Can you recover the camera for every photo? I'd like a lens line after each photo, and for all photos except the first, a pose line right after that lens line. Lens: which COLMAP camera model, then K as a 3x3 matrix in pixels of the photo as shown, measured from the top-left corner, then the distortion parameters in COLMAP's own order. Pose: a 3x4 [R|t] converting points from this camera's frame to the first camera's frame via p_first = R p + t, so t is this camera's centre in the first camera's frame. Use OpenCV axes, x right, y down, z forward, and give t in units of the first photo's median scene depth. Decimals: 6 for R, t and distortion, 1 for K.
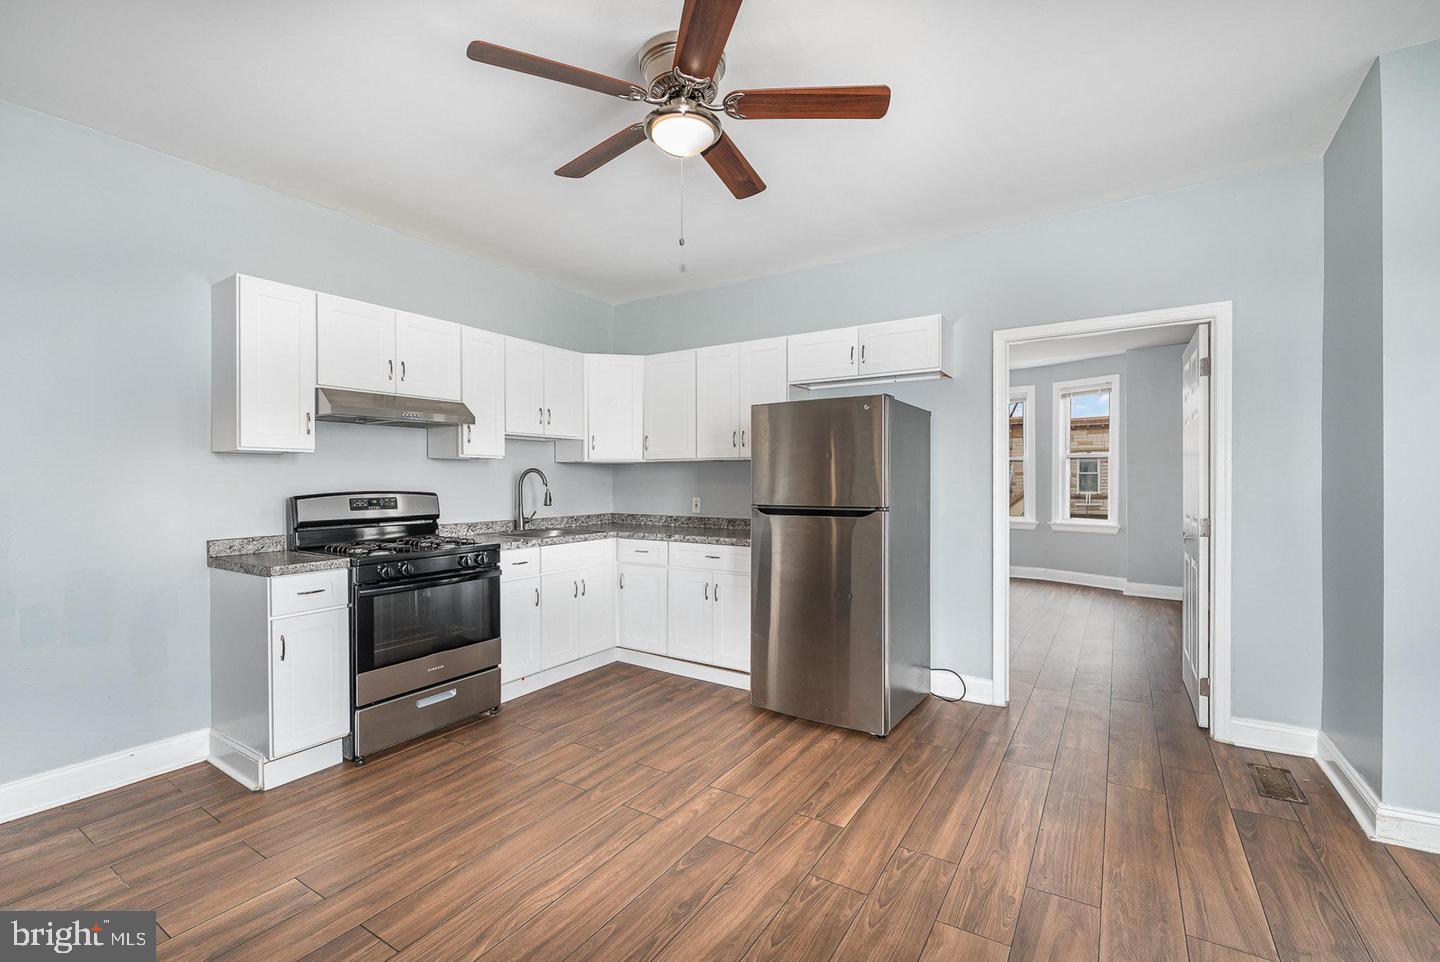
lens RADIAL K [[618.9, 0, 720.0], [0, 618.9, 481.0], [0, 0, 1]] dist [-0.000021, 0.000076]
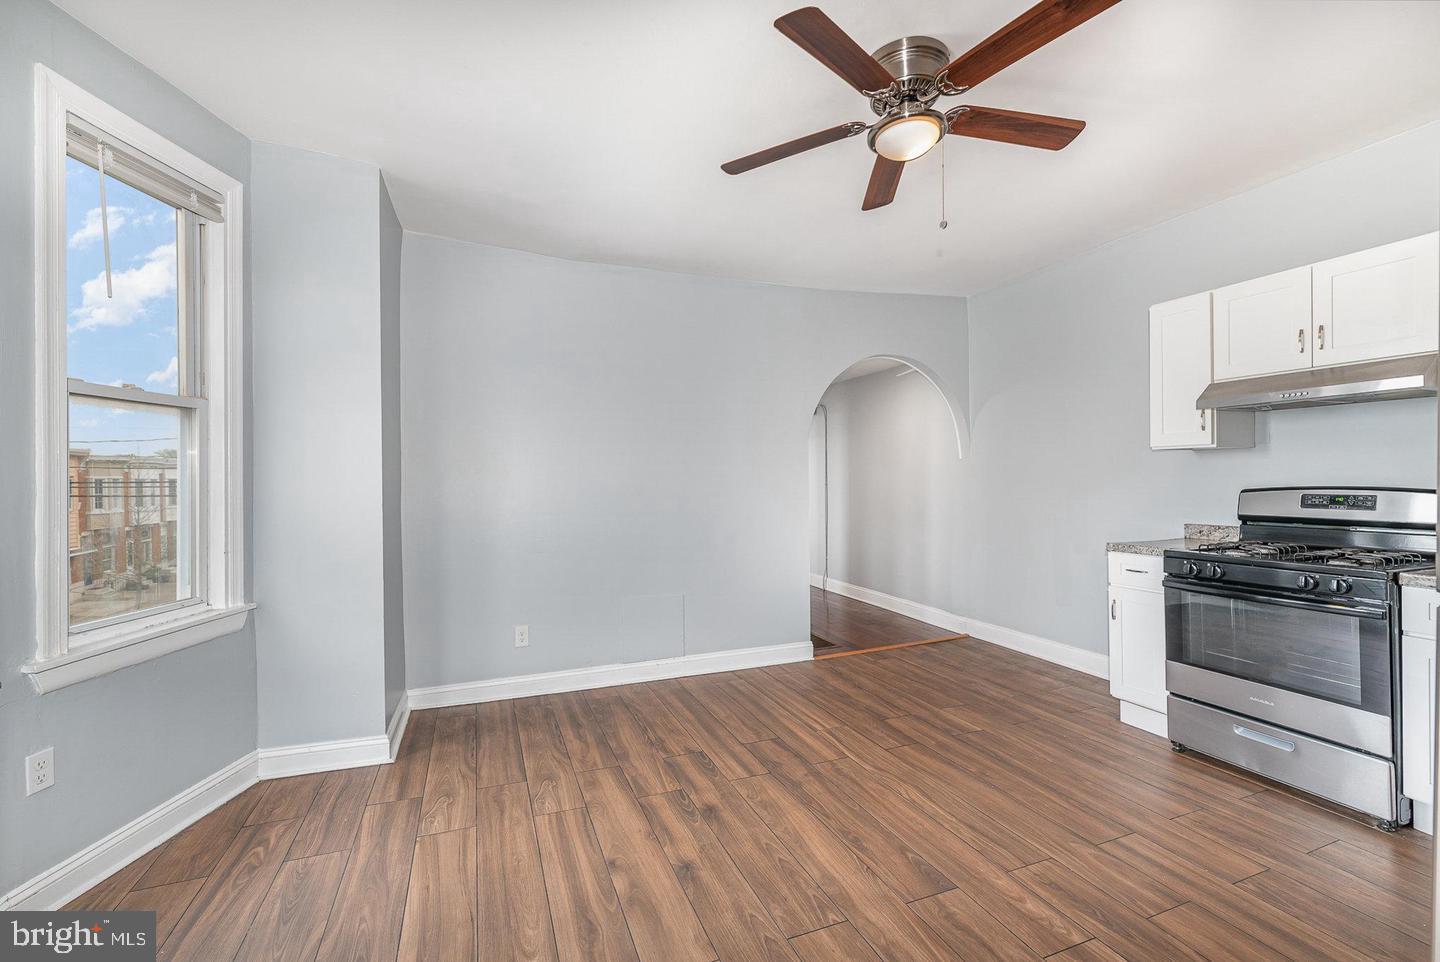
lens RADIAL K [[618.9, 0, 720.0], [0, 618.9, 481.0], [0, 0, 1]] dist [-0.000021, 0.000076]
pose [[-0.581046, 0.013495, -0.813759, 0.703700], [0.011725, 0.999898, 0.008209, -0.008320], [0.813787, -0.004771, -0.581144, 0.994246]]
